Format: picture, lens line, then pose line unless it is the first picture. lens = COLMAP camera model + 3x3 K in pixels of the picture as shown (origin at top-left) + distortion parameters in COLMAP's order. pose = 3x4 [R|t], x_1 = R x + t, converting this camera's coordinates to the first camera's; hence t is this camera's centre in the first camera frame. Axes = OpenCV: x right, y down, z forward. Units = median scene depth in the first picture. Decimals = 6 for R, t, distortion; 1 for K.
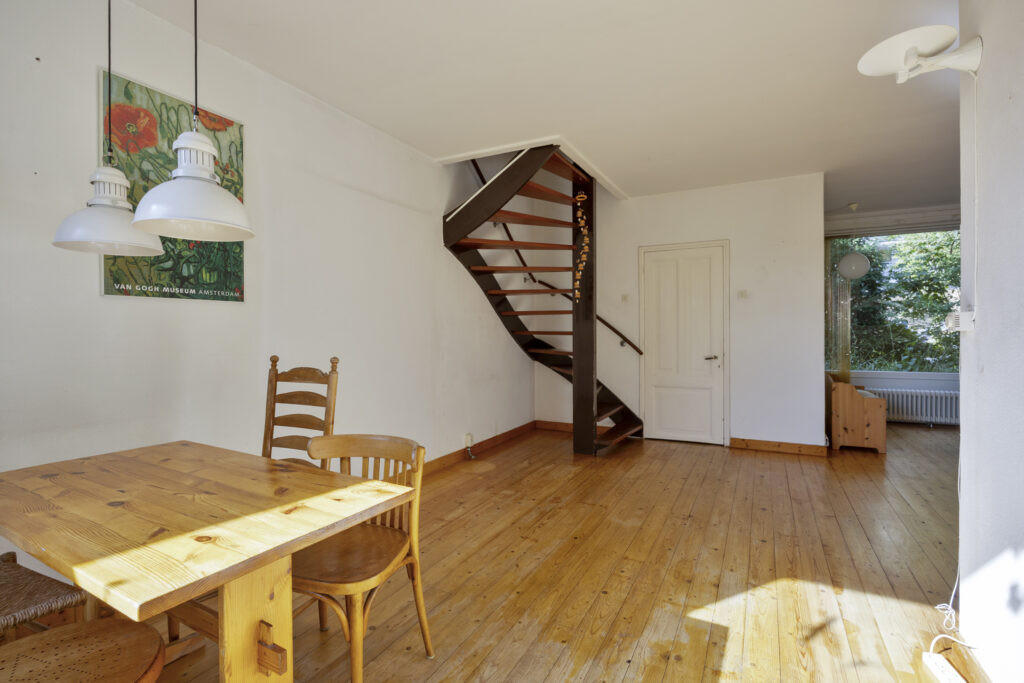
lens RADIAL K [[497.5, 0, 502.6], [0, 497.5, 332.4], [0, 0, 1]] dist [-0.005872, 0.000003]
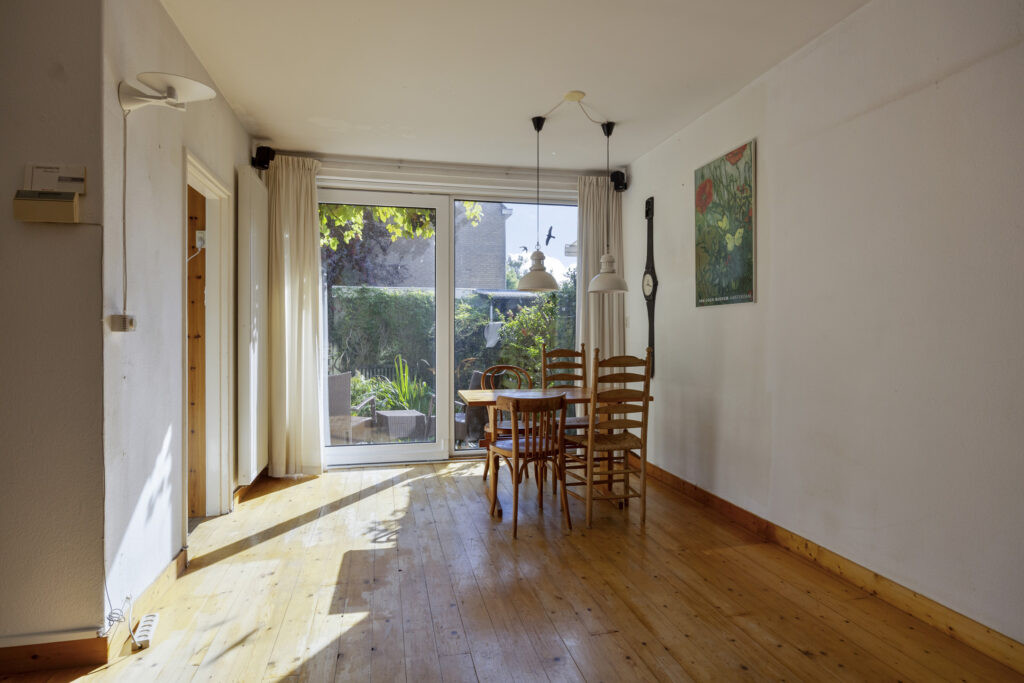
lens RADIAL K [[585.6, 0, 522.3], [0, 585.6, 336.2], [0, 0, 1]] dist [-0.006783, -0.000817]
pose [[-0.753588, 0.011100, -0.657253, 0.722763], [0.004634, 0.999922, 0.011574, -0.003915], [0.657331, 0.005676, -0.753581, 1.666676]]
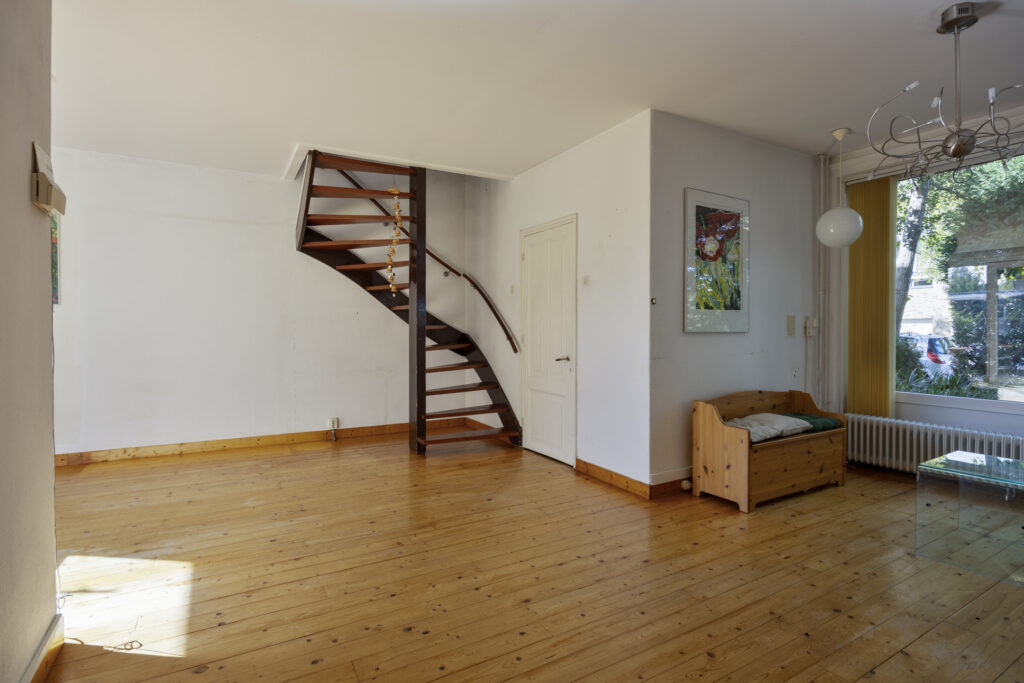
lens RADIAL K [[520.5, 0, 504.6], [0, 520.5, 336.7], [0, 0, 1]] dist [-0.012619, -0.001292]
pose [[0.834143, 0.017070, -0.551284, 1.552405], [-0.008476, 0.999800, 0.018132, -0.001378], [0.551483, -0.010452, 0.834121, 0.434506]]
